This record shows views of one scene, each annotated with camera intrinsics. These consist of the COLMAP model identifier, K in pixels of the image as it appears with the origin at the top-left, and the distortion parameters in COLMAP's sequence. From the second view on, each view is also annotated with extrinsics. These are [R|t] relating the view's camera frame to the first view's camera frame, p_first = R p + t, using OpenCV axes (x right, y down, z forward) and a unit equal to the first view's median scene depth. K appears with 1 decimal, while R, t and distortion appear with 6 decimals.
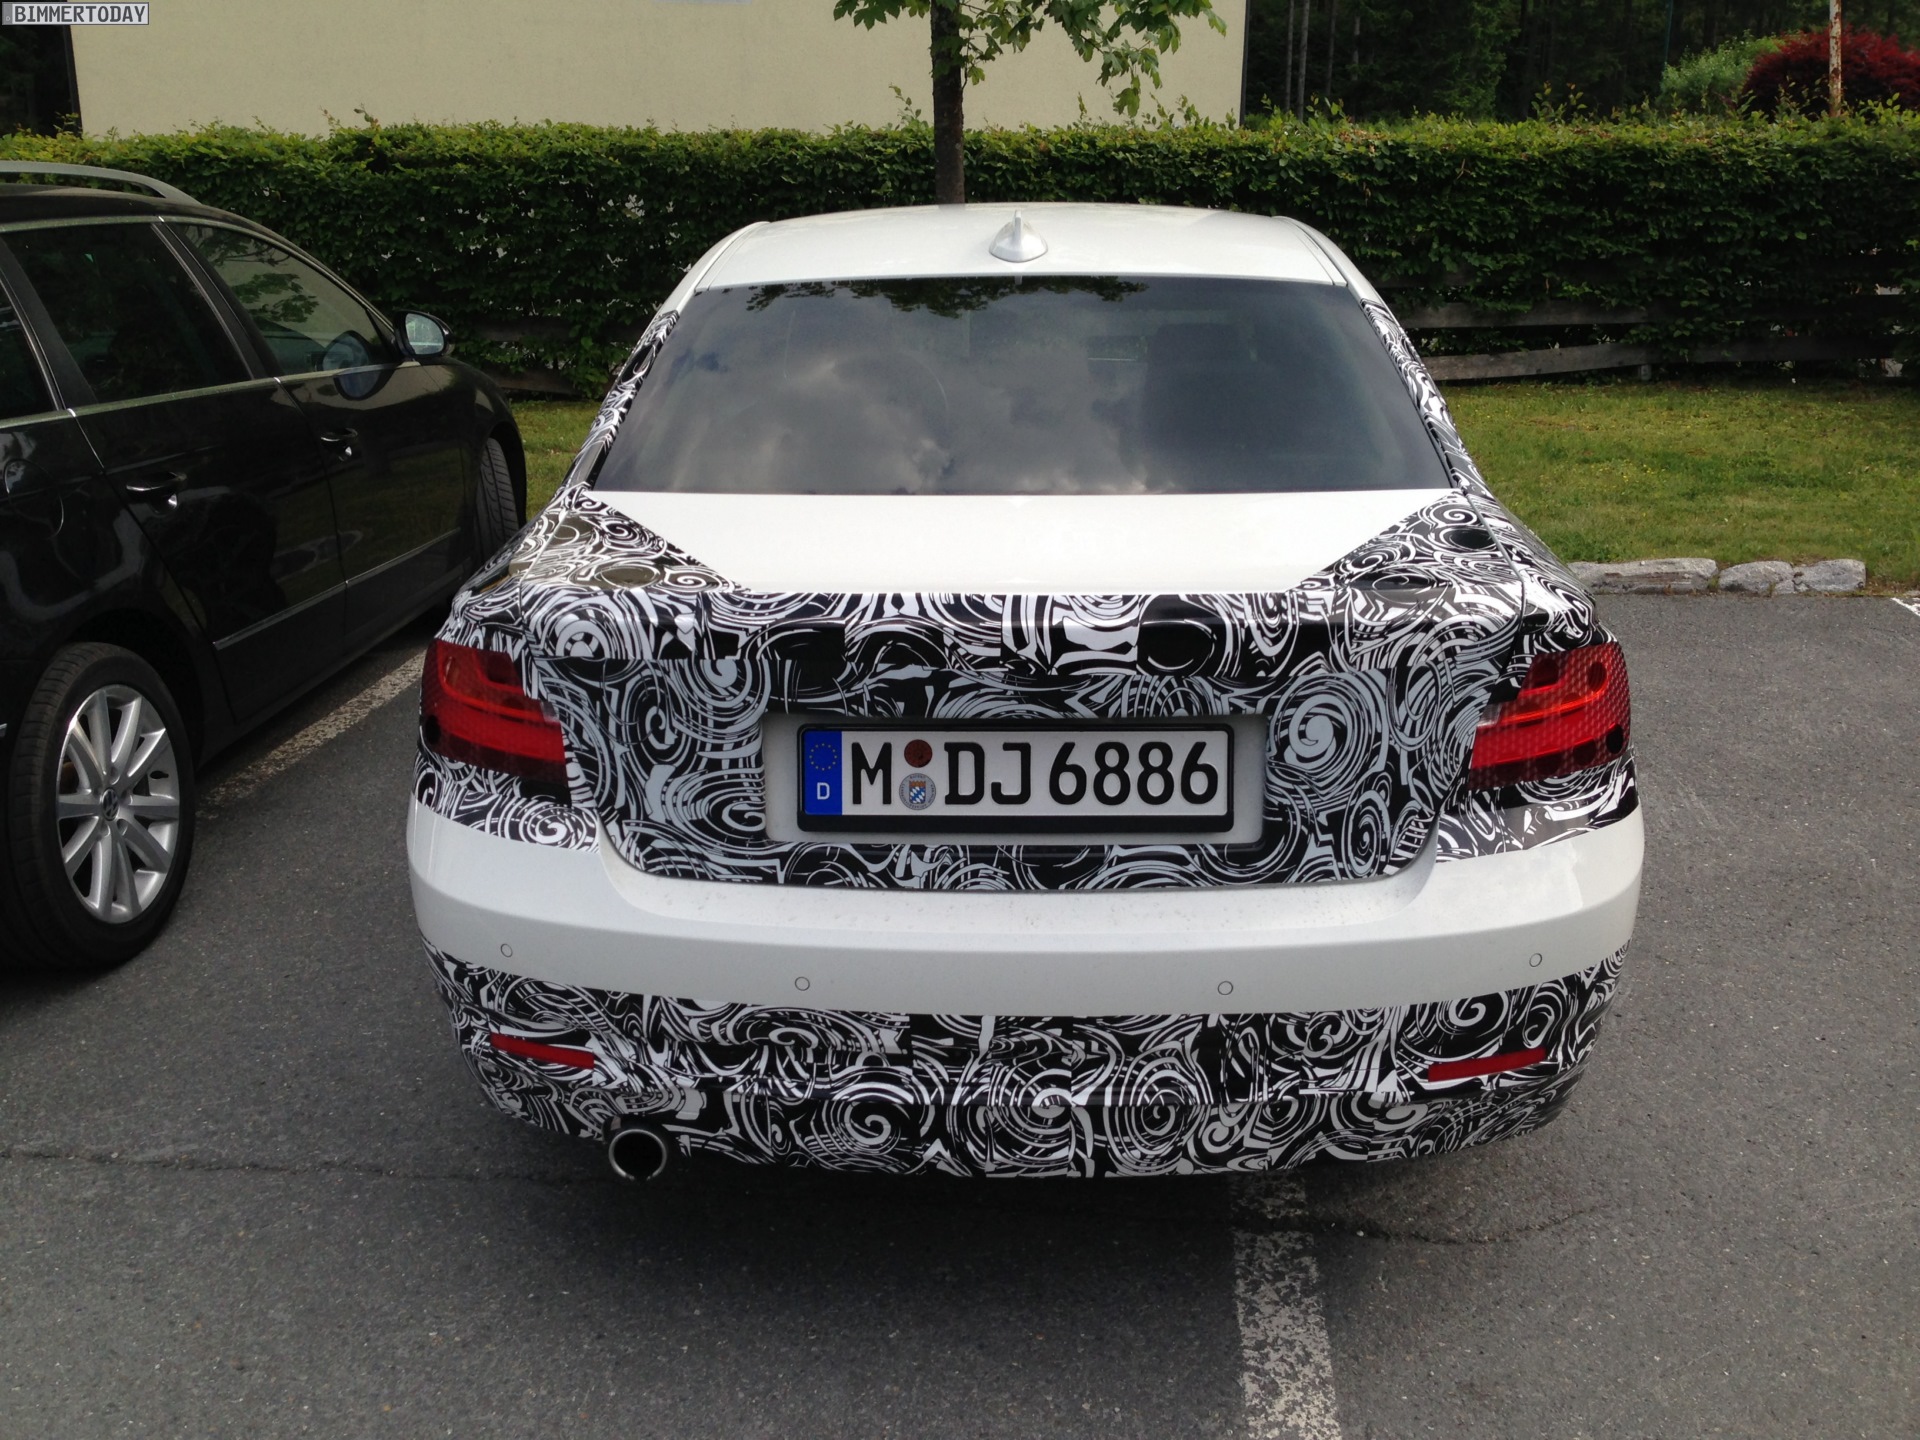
lens RADIAL K [[1848.1, 0, 964.6], [0, 1848.1, 709.0], [0, 0, 1]] dist [0.080928, -0.014149]
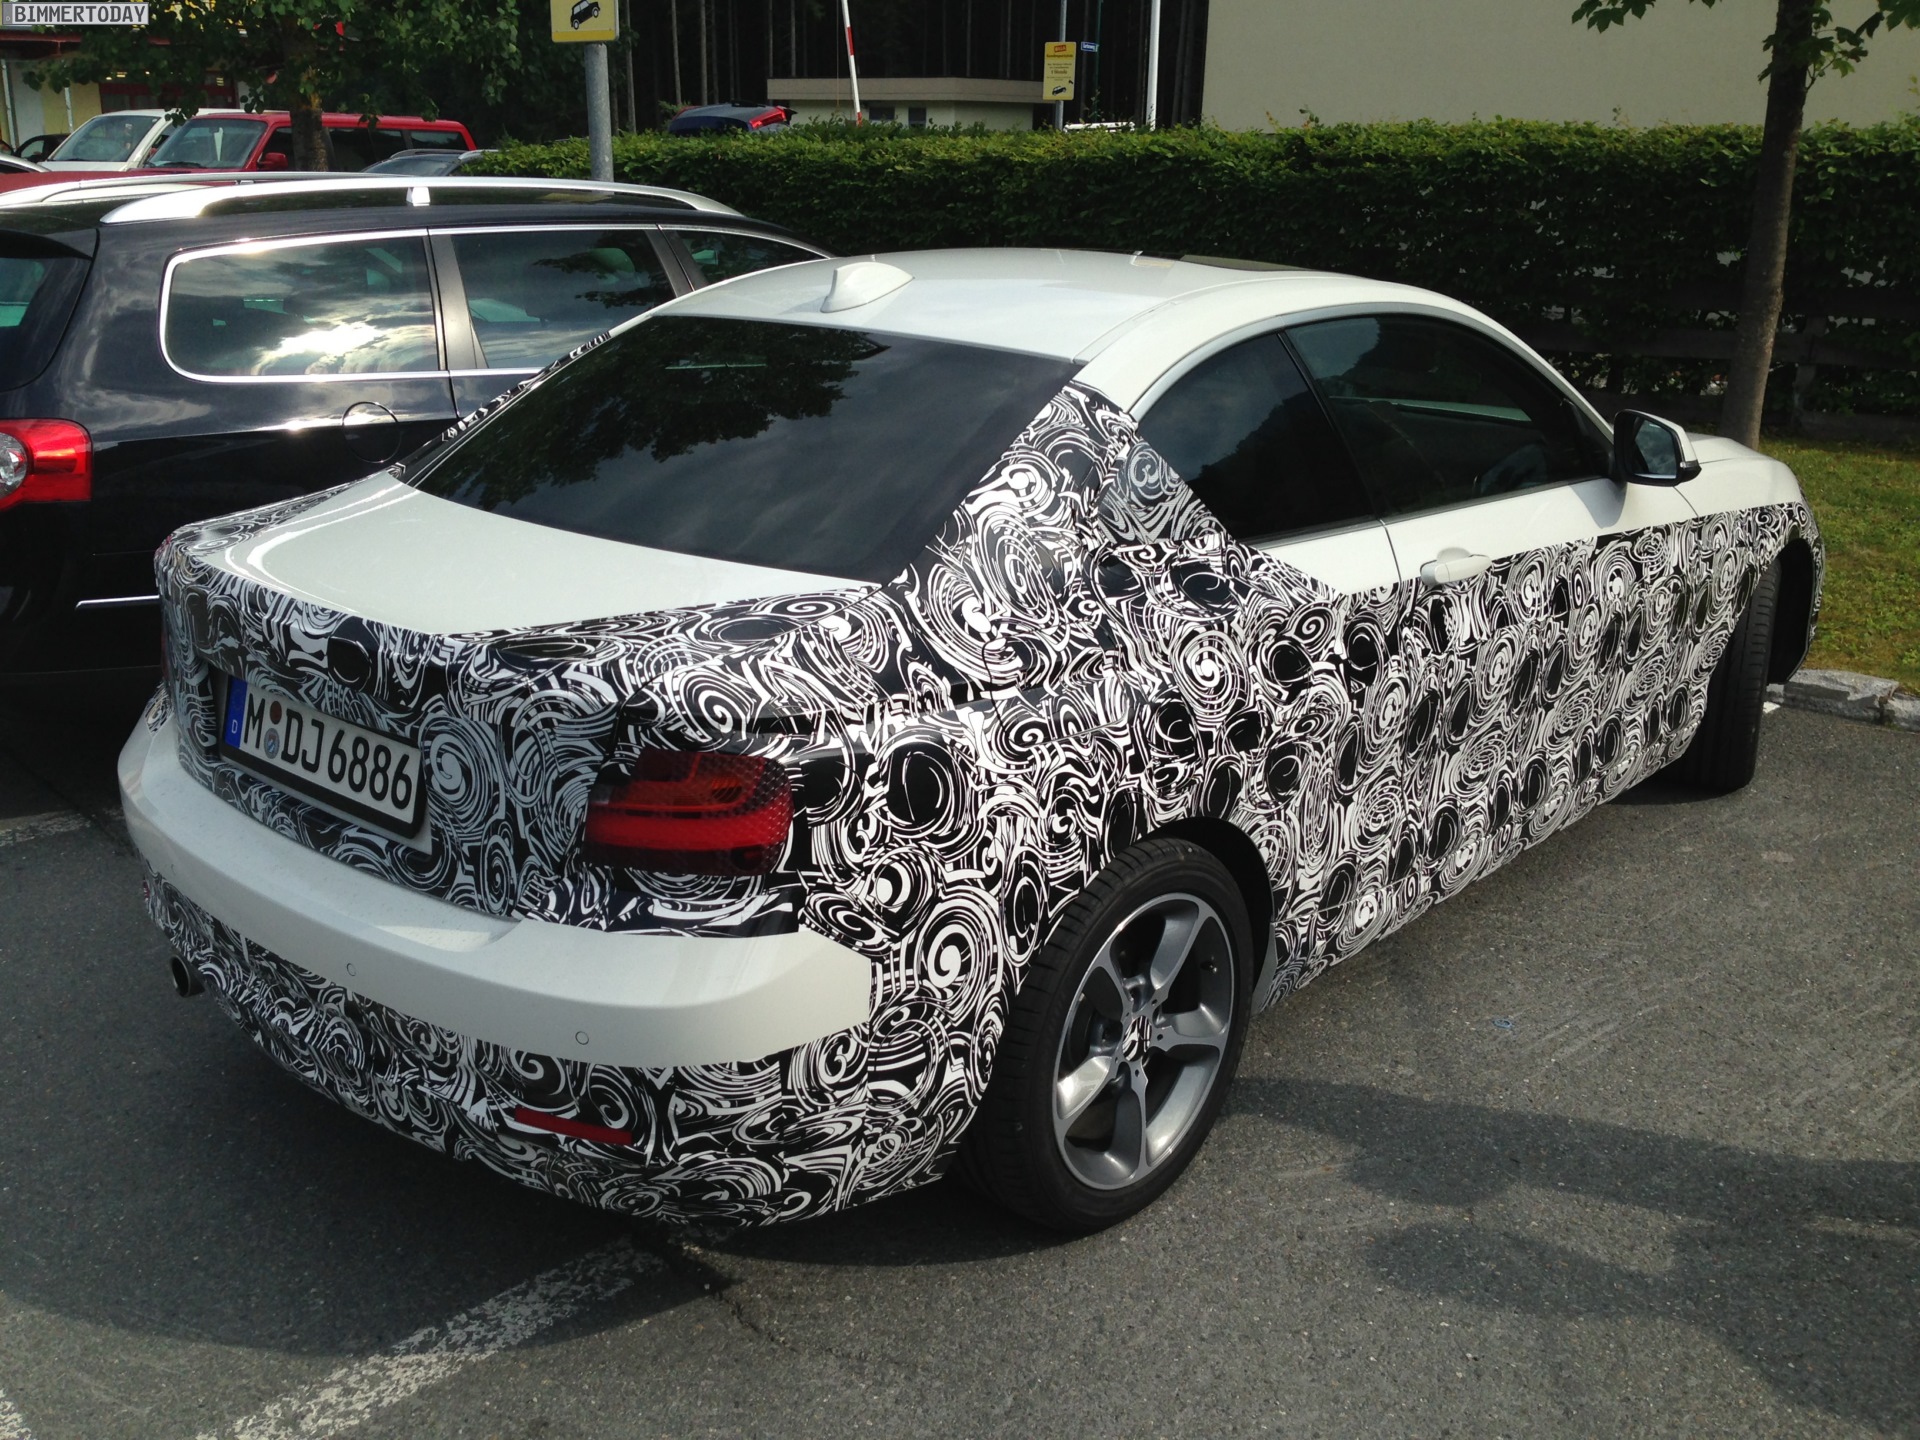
lens RADIAL K [[1848.1, 0, 964.6], [0, 1848.1, 709.0], [0, 0, 1]] dist [0.080928, -0.014149]
pose [[0.760097, 0.209258, -0.615194, 1.066039], [-0.200913, 0.976022, 0.083758, -0.170482], [0.617970, 0.059936, 0.783914, 0.324282]]
